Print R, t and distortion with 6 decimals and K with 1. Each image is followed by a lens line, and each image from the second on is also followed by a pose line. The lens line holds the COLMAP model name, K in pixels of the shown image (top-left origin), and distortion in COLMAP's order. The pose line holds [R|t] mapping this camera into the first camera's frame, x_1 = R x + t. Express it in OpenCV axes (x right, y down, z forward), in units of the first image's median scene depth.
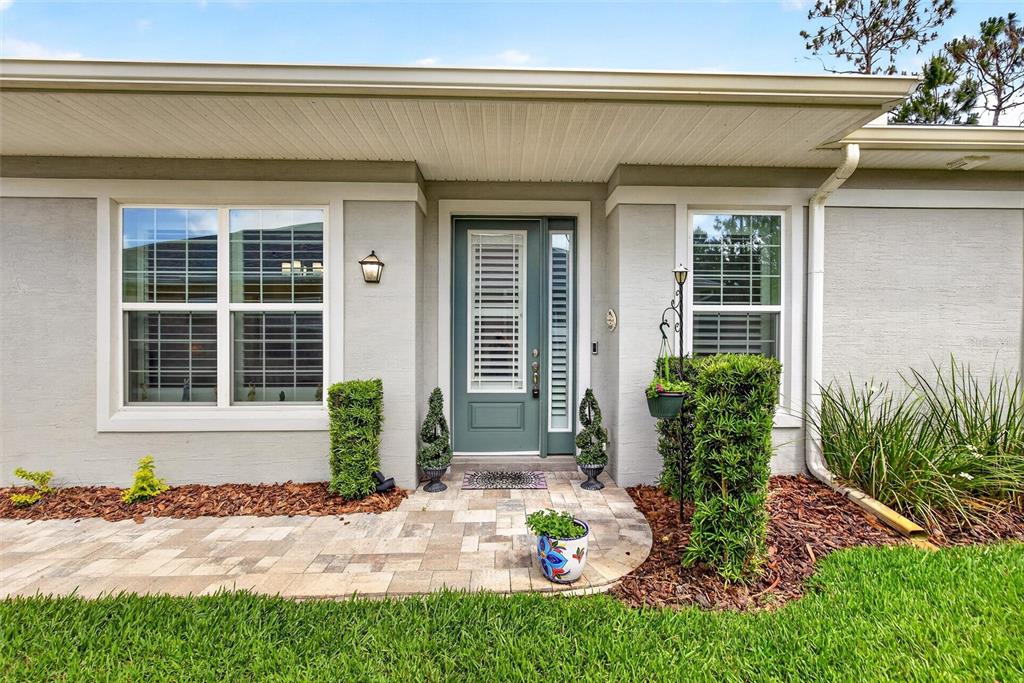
lens RADIAL K [[472.0, 0, 514.3], [0, 472.0, 339.8], [0, 0, 1]] dist [0.007975, -0.002697]
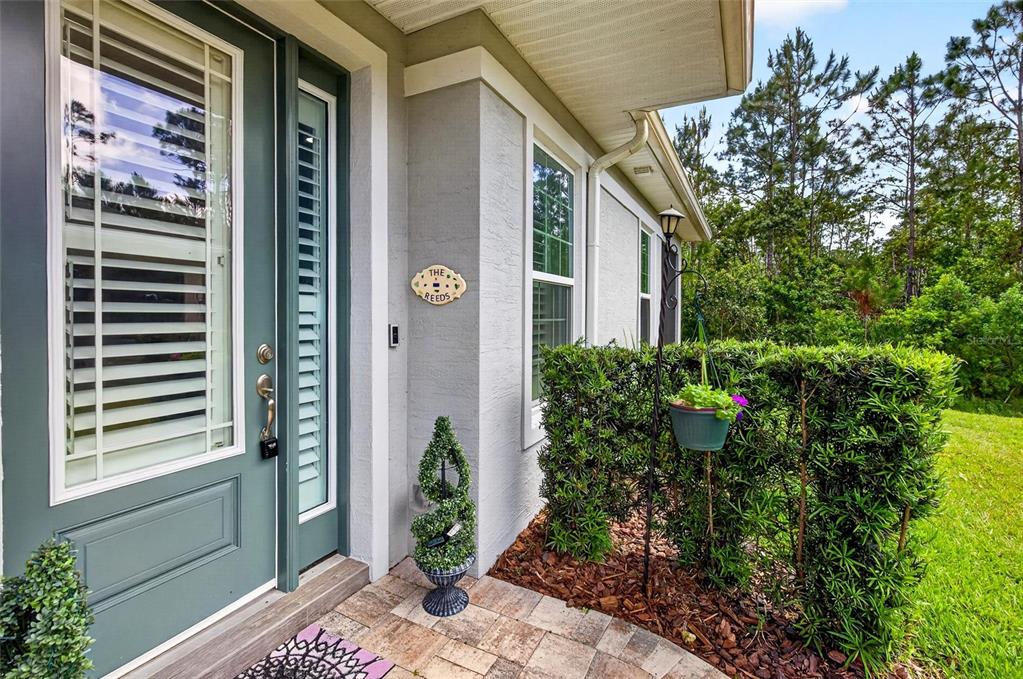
lens RADIAL K [[471.5, 0, 510.9], [0, 471.5, 319.7], [0, 0, 1]] dist [0.007975, -0.002697]
pose [[0.472931, -0.013771, 0.880992, -0.225749], [0.004192, 0.999902, 0.013379, -0.006672], [-0.881089, -0.002634, 0.472943, 0.608322]]
